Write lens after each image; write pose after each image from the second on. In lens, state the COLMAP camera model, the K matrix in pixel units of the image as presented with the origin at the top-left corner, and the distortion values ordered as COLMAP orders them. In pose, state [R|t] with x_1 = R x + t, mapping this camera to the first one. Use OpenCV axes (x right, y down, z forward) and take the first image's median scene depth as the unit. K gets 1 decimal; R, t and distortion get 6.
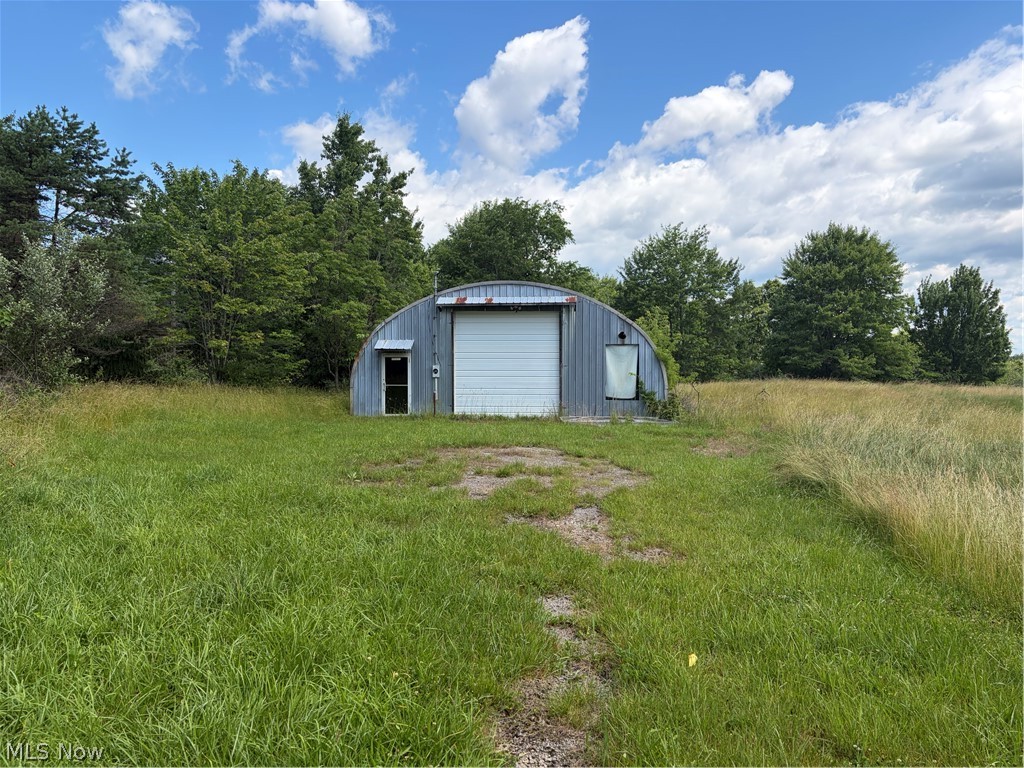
lens RADIAL K [[791.8, 0, 514.1], [0, 791.8, 381.2], [0, 0, 1]] dist [0.019687, 0.004818]
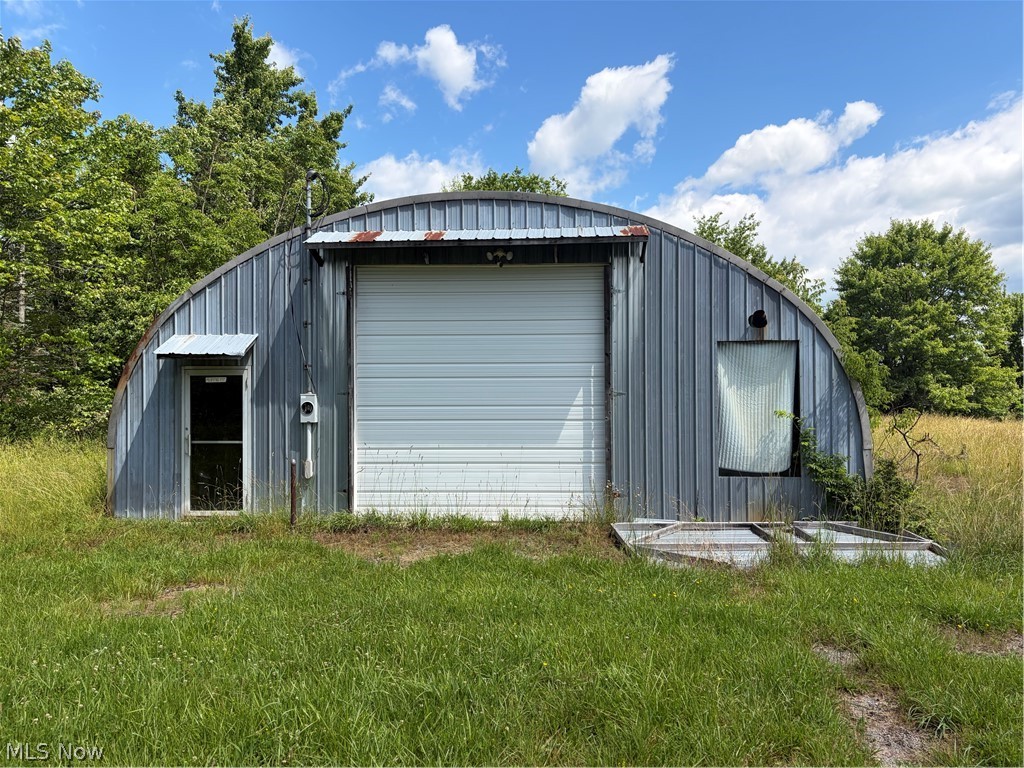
lens RADIAL K [[808.1, 0, 511.2], [0, 808.1, 385.1], [0, 0, 1]] dist [0.008474, -0.005313]
pose [[0.999968, -0.004458, 0.006685, 0.005133], [0.004715, 0.999232, -0.038906, -0.007703], [-0.006506, 0.038936, 0.999221, 0.565984]]
